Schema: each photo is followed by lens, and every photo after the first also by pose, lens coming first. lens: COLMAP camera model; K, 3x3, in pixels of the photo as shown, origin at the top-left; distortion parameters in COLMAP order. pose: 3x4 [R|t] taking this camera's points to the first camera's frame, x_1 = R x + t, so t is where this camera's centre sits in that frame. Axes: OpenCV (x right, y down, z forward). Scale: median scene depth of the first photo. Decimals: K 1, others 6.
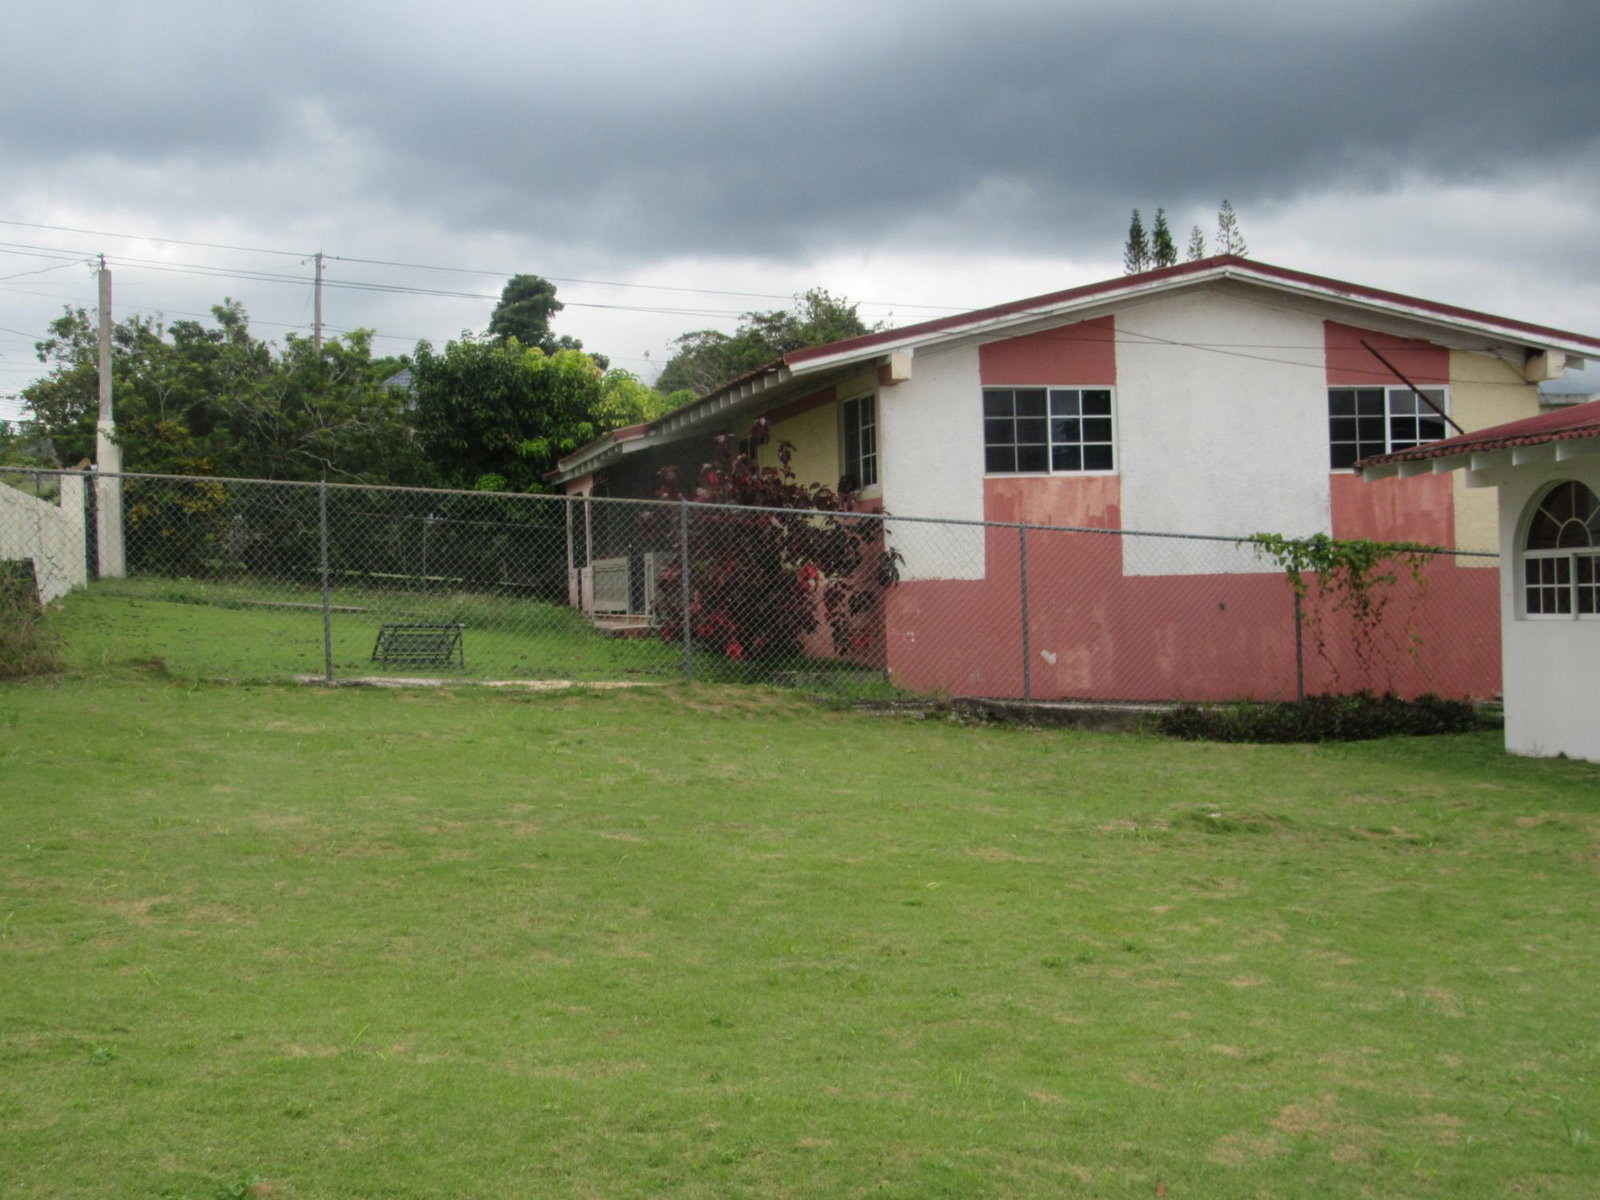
lens RADIAL K [[2101.6, 0, 789.7], [0, 2101.6, 584.4], [0, 0, 1]] dist [-0.089111, 0.079153]
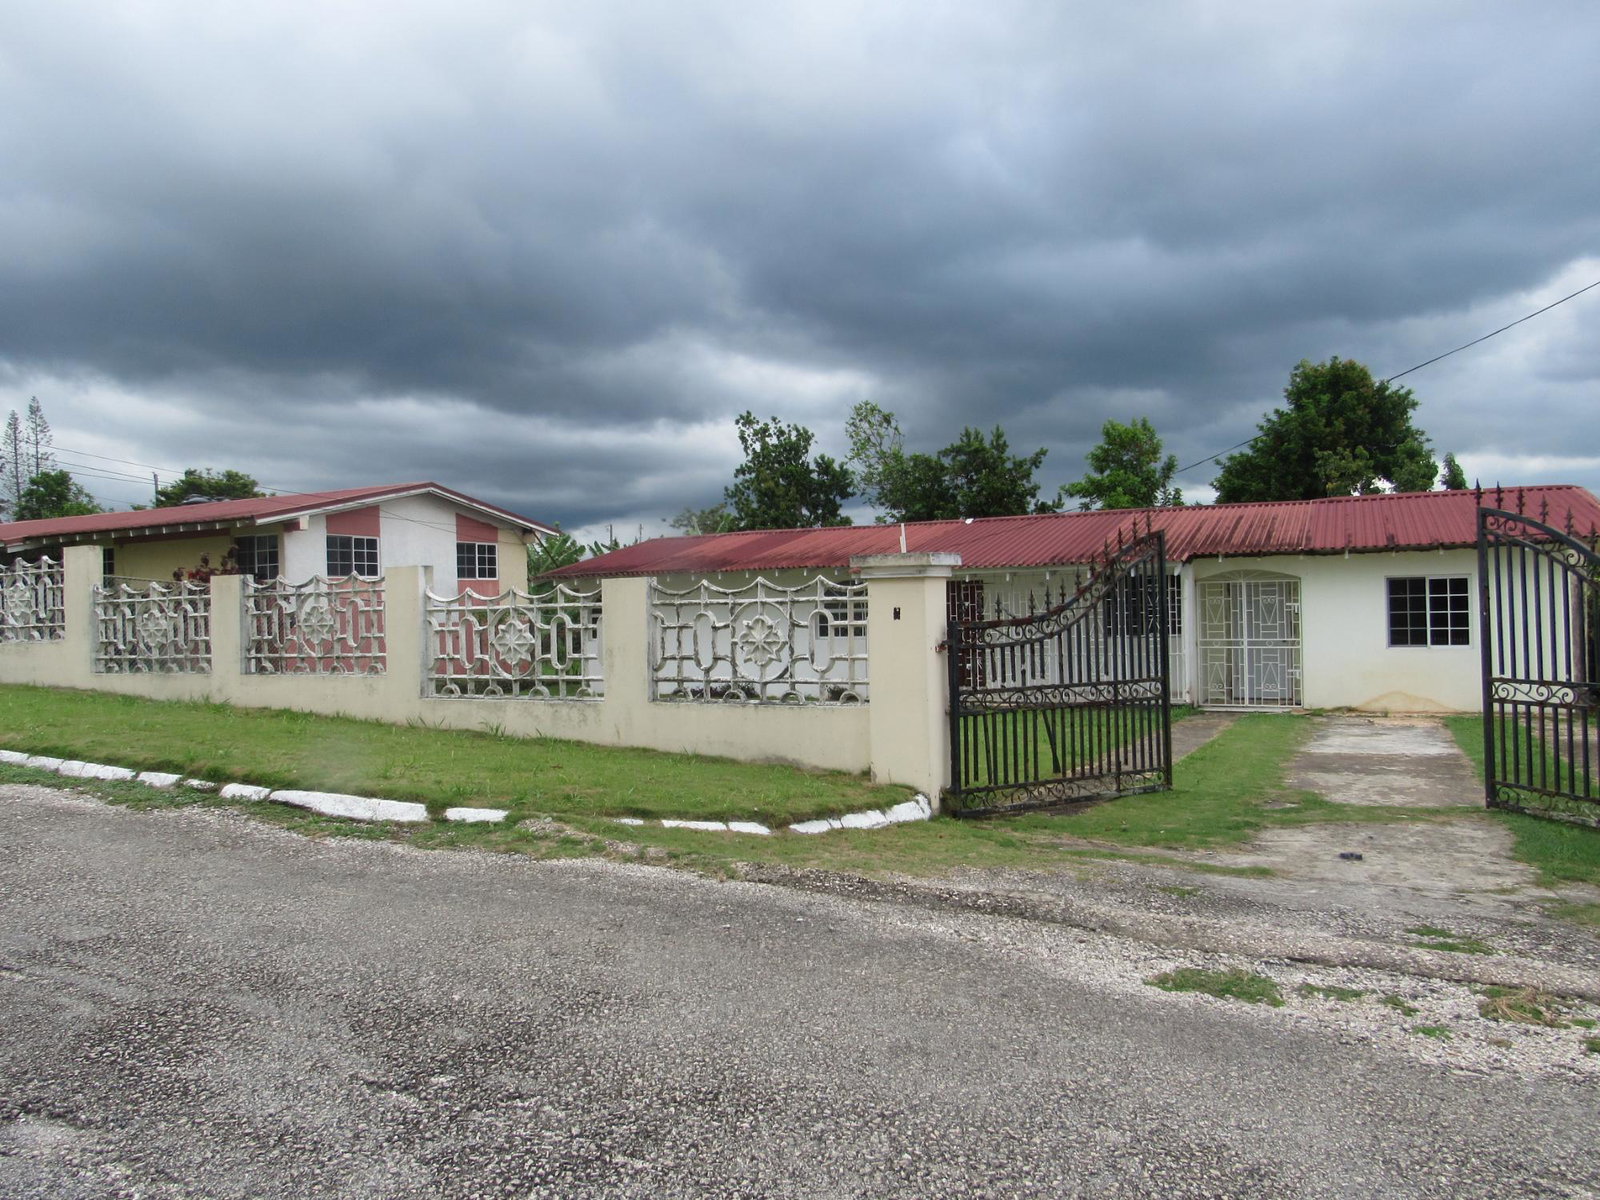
lens RADIAL K [[1153.1, 0, 805.9], [0, 1153.1, 595.6], [0, 0, 1]] dist [-0.026780, 0.018048]
pose [[0.637754, 0.016821, 0.770057, -0.589144], [0.006709, 0.999602, -0.027391, 0.001696], [-0.770211, 0.022635, 0.637387, -0.118780]]
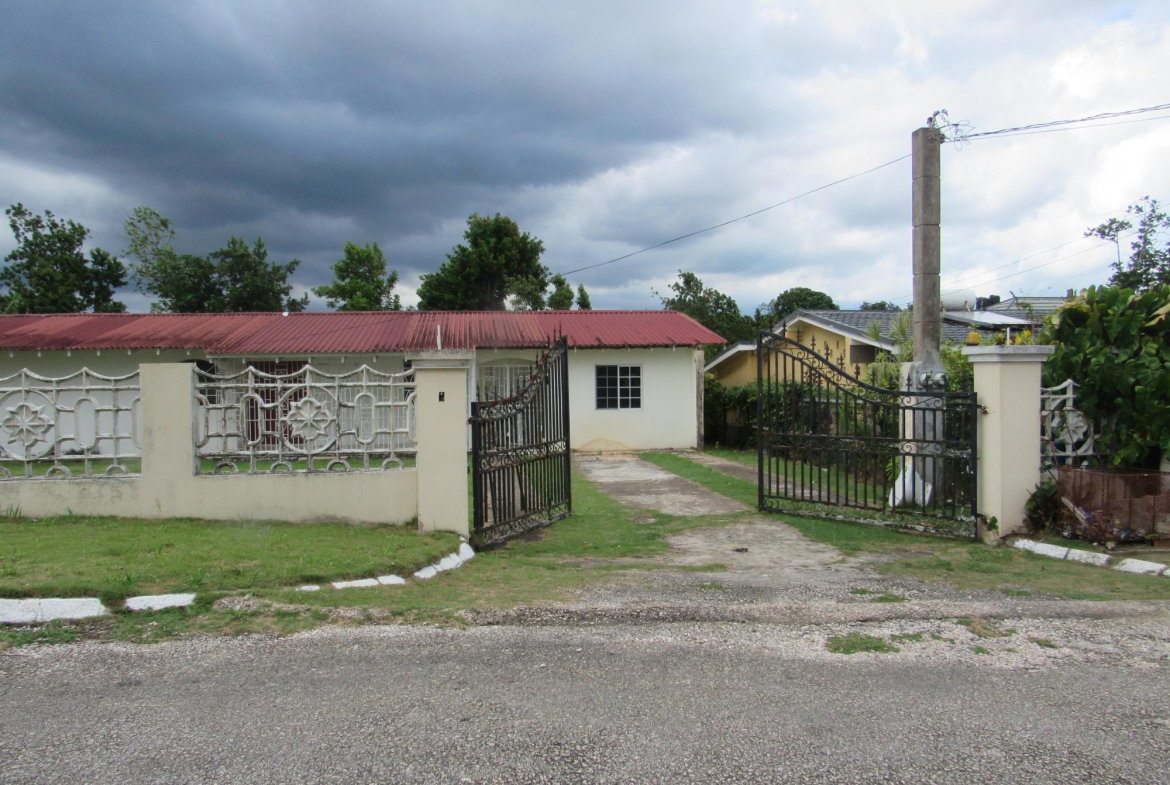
lens RADIAL K [[838.3, 0, 585.0], [0, 838.3, 392.5], [0, 0, 1]] dist [-0.024126, -0.003402]
pose [[0.102465, -0.006006, 0.994718, -0.626585], [0.008484, 0.999951, 0.005163, -0.007155], [-0.994700, 0.007910, 0.102511, 0.030593]]
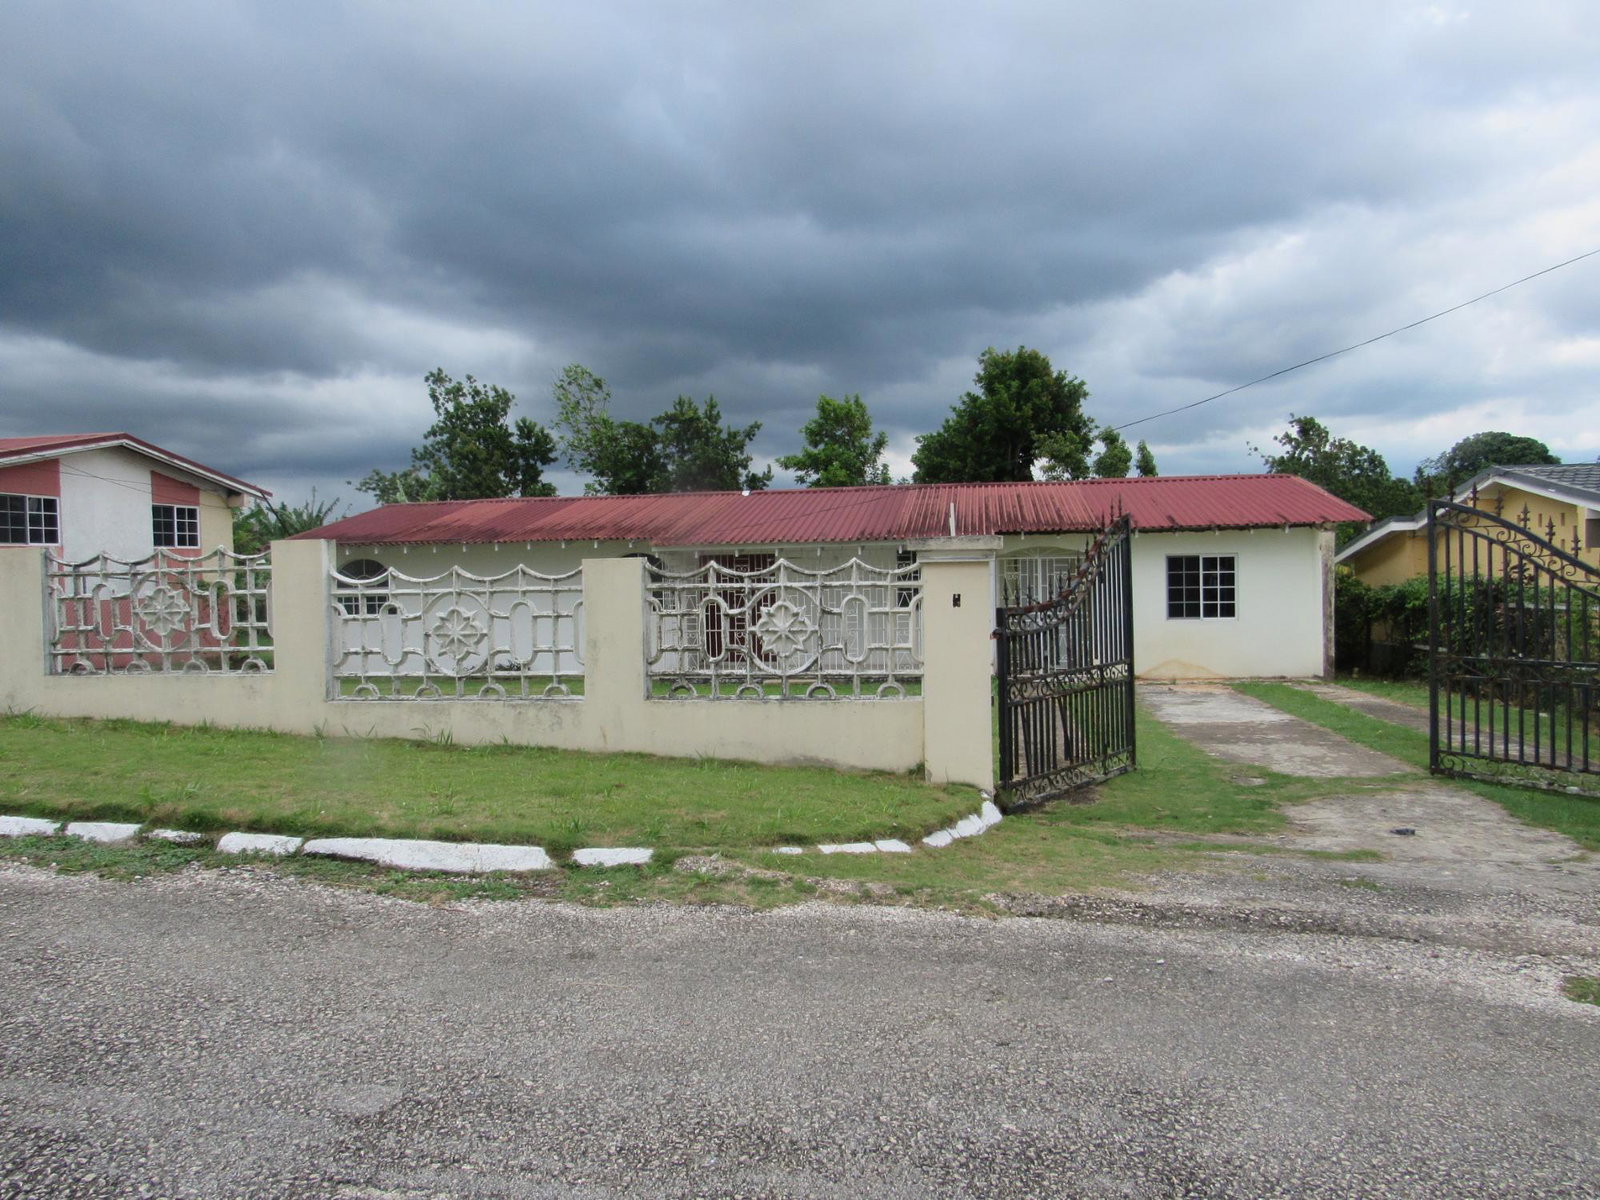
lens RADIAL K [[1148.3, 0, 803.5], [0, 1148.3, 594.7], [0, 0, 1]] dist [-0.024217, 0.014906]
pose [[0.383006, -0.006235, 0.923725, -0.628362], [0.010330, 0.999944, 0.002466, -0.007248], [-0.923688, 0.008598, 0.383049, 0.035320]]
